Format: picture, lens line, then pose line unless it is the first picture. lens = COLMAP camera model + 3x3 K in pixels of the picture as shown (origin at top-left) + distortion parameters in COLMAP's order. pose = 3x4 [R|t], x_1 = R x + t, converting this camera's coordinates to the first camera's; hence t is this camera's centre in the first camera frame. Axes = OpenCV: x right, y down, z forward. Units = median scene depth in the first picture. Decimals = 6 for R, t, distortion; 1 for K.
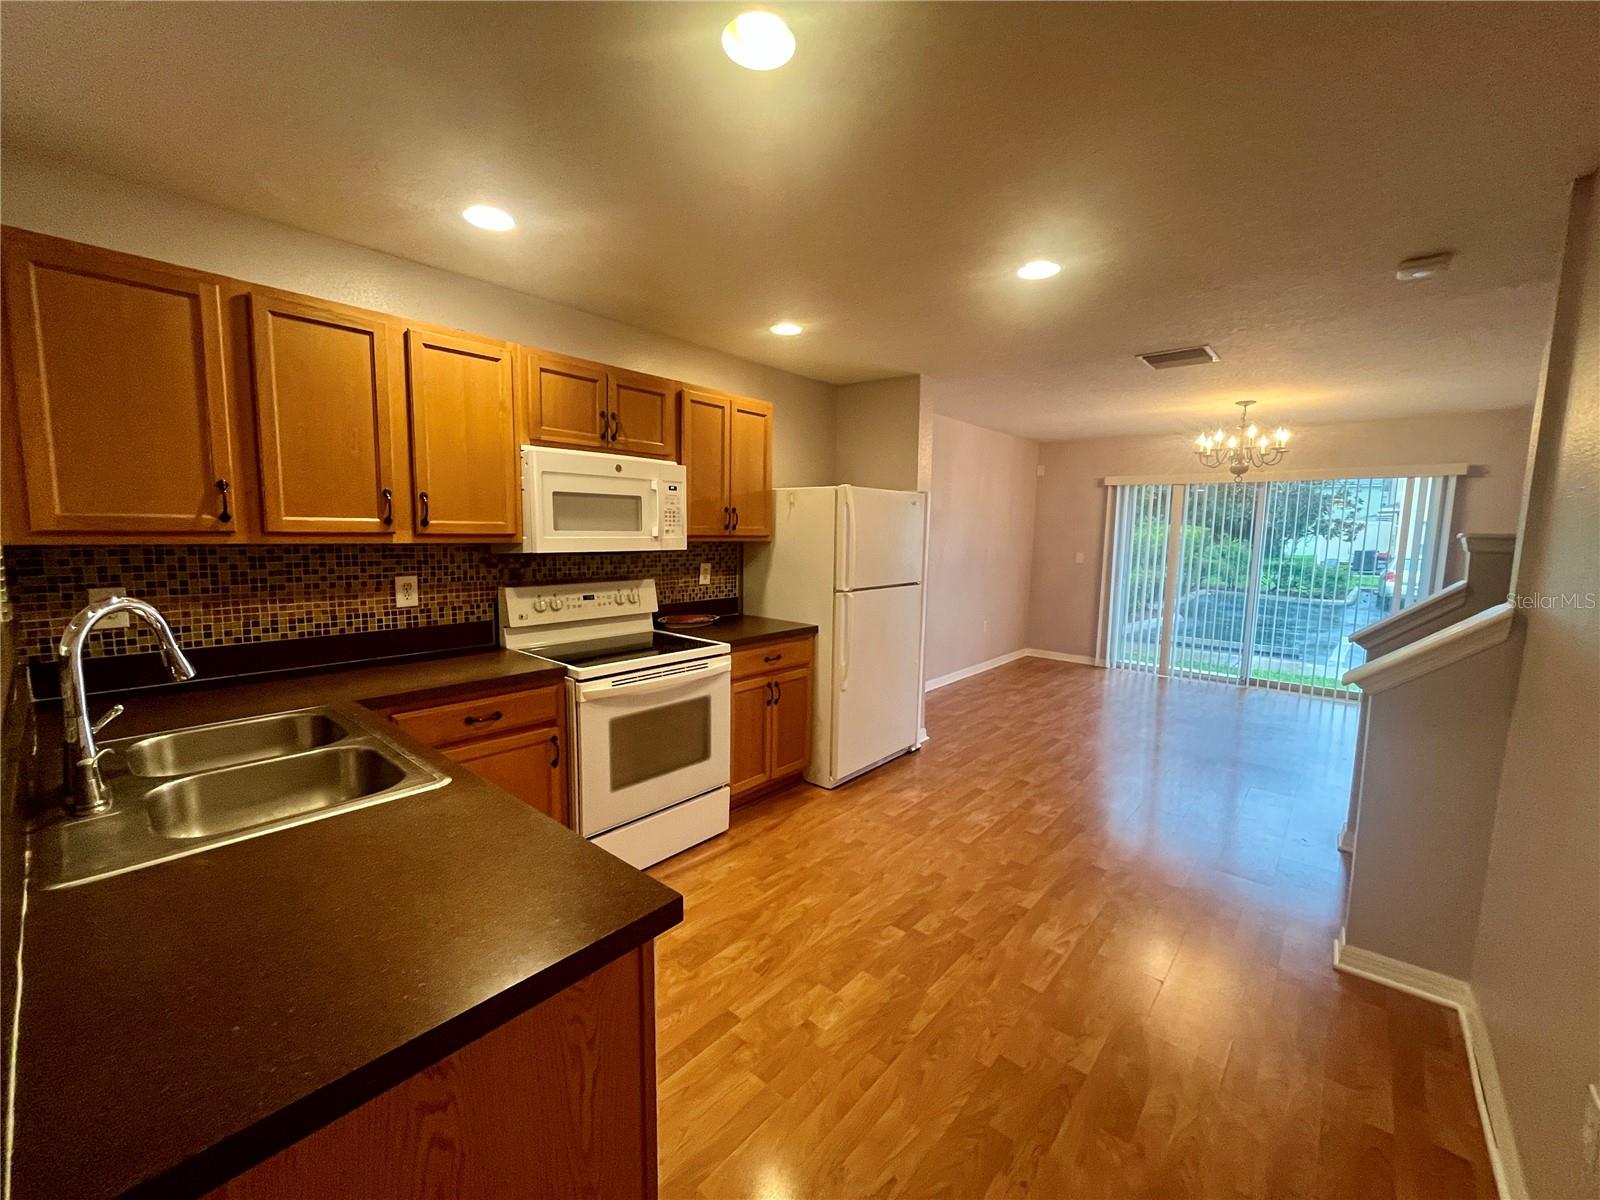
lens RADIAL K [[646.4, 0, 795.1], [0, 646.4, 604.3], [0, 0, 1]] dist [-0.001516, 0.000150]
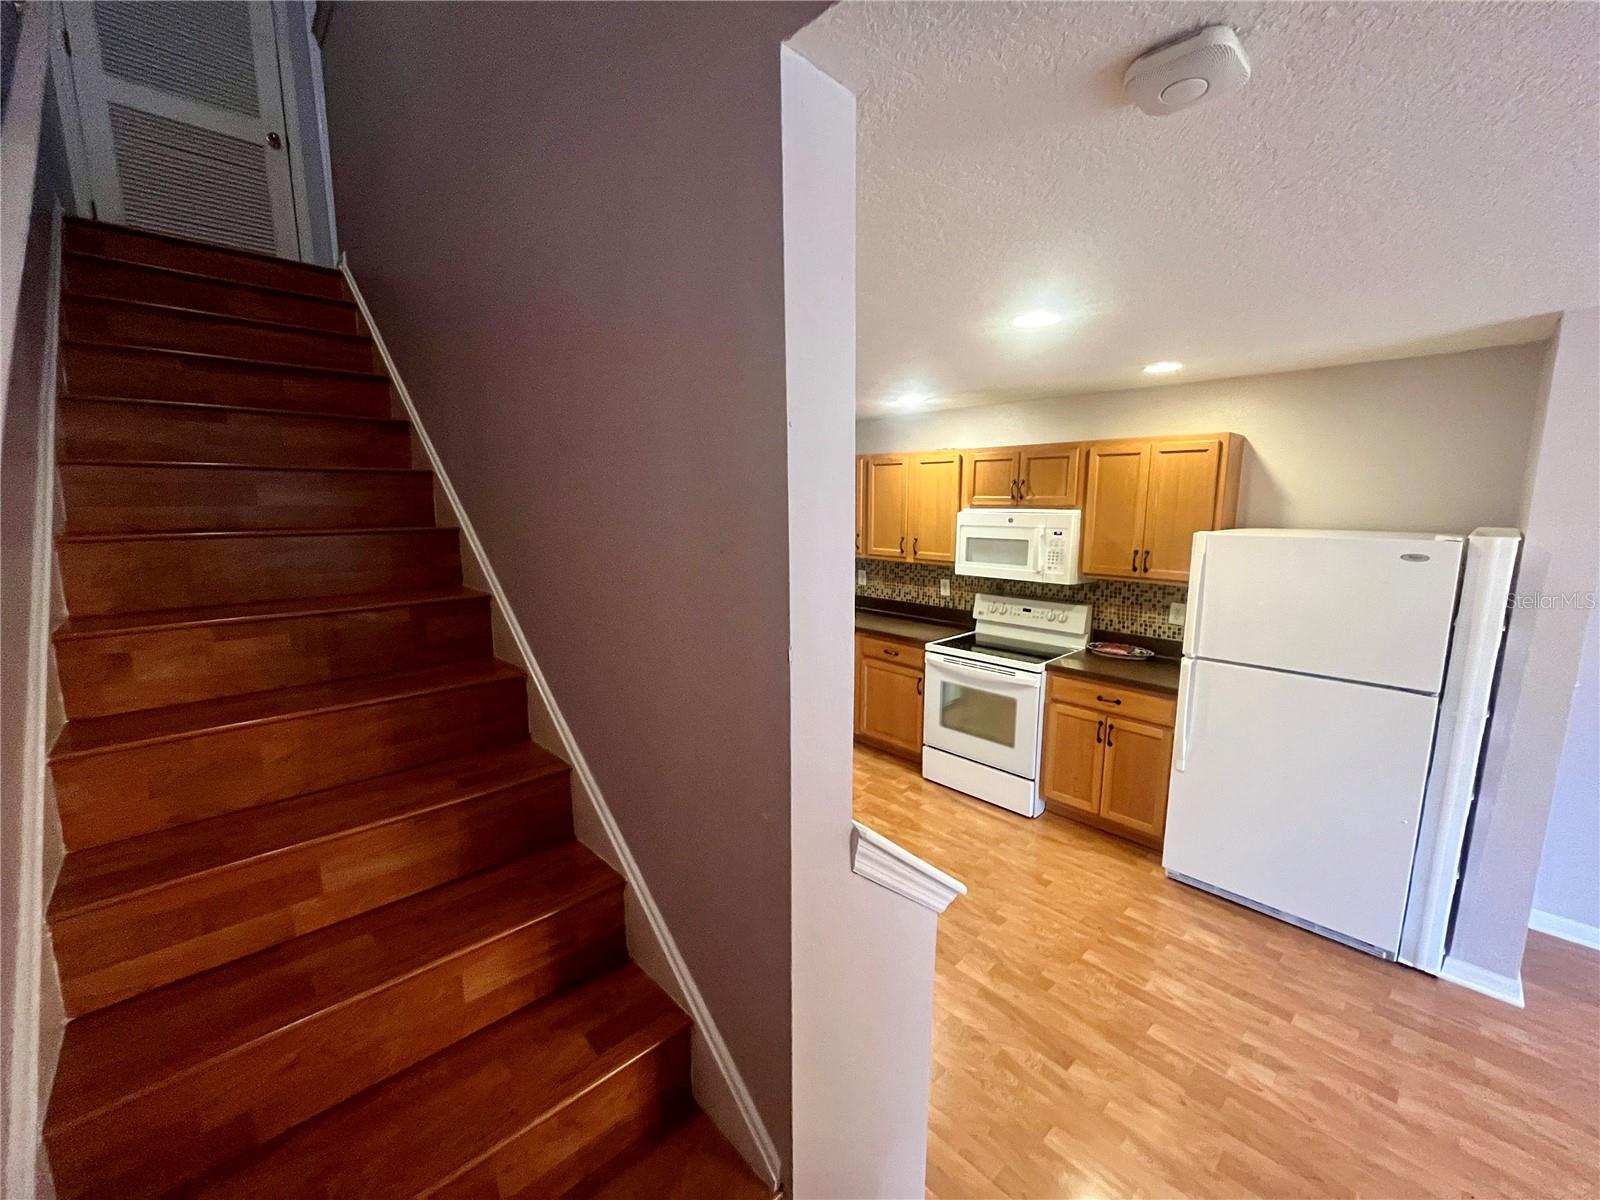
lens RADIAL K [[646.4, 0, 802.0], [0, 646.4, 602.9], [0, 0, 1]] dist [-0.001516, 0.000150]
pose [[-0.102749, 0.144296, -0.984186, 1.162860], [-0.115429, 0.981008, 0.155881, -0.198654], [0.987987, 0.129620, -0.084142, 0.685583]]
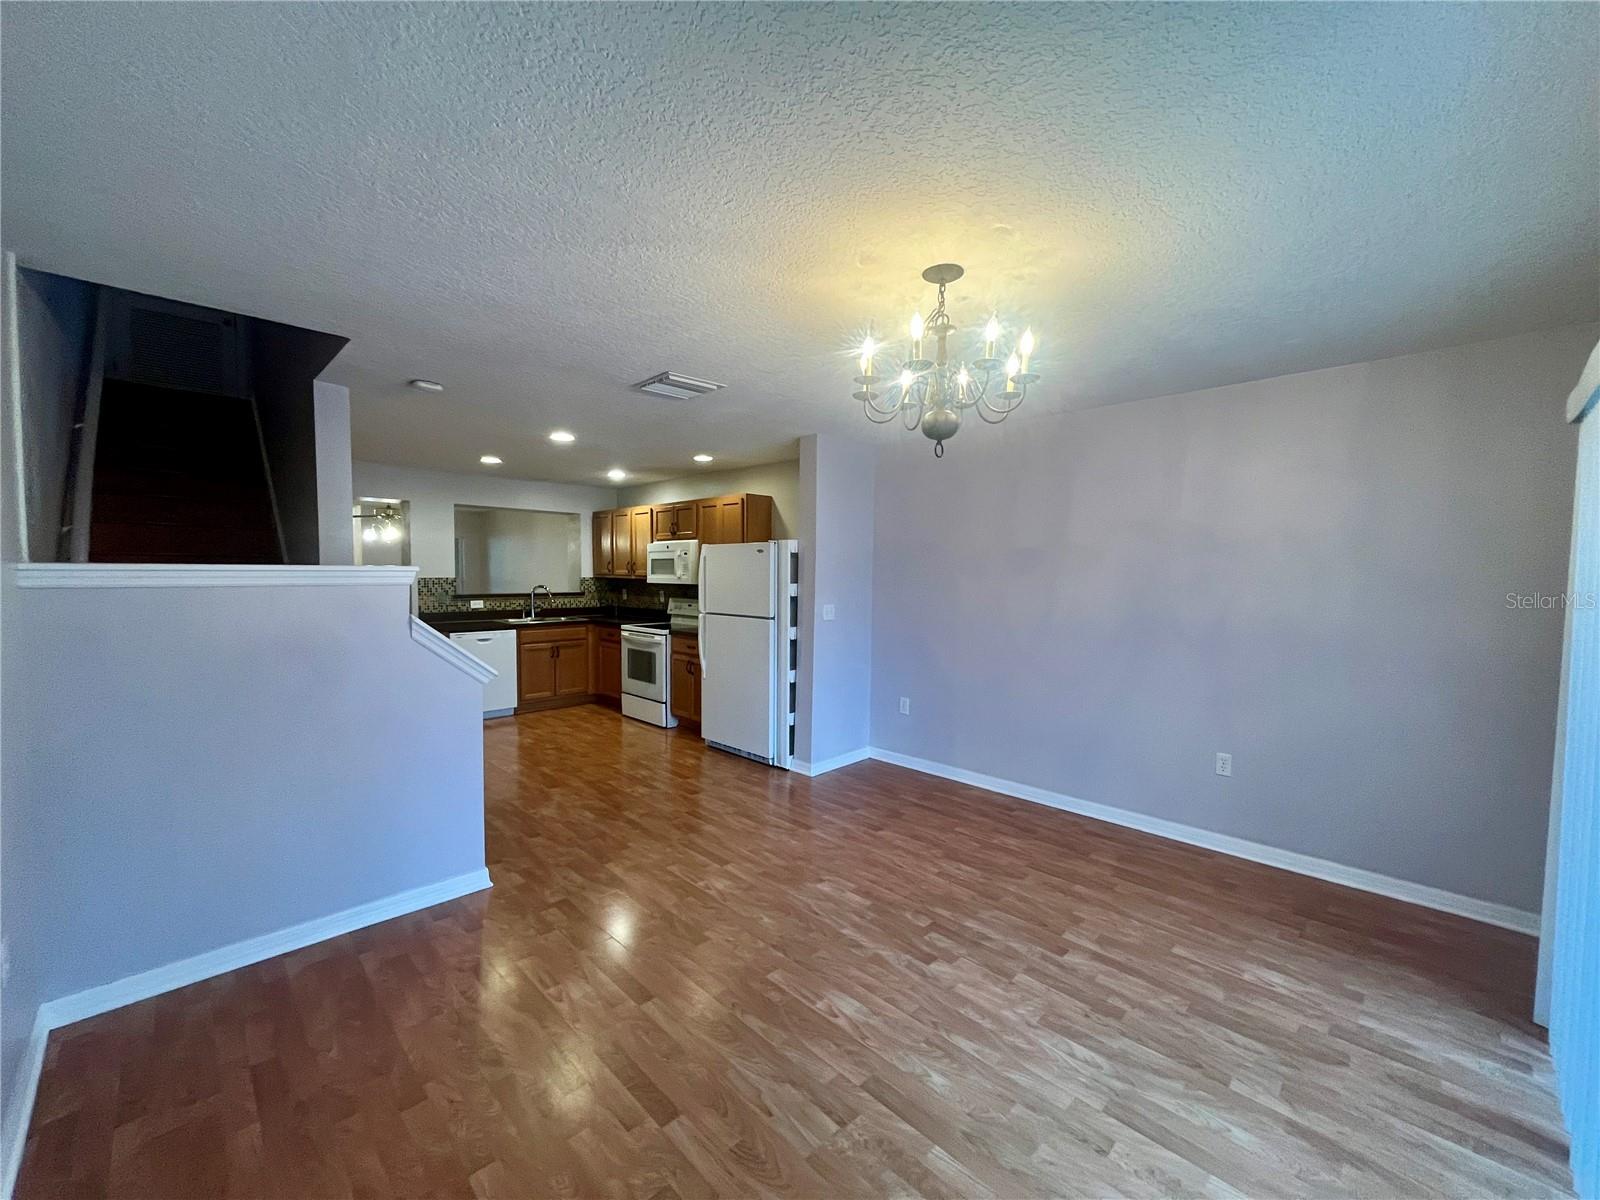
lens RADIAL K [[646.4, 0, 800.1], [0, 646.4, 607.2], [0, 0, 1]] dist [-0.001516, 0.000150]
pose [[-0.079066, 0.037822, -0.996152, 1.939726], [-0.124548, 0.991075, 0.047515, -0.164880], [0.989058, 0.127825, -0.073649, 1.635269]]
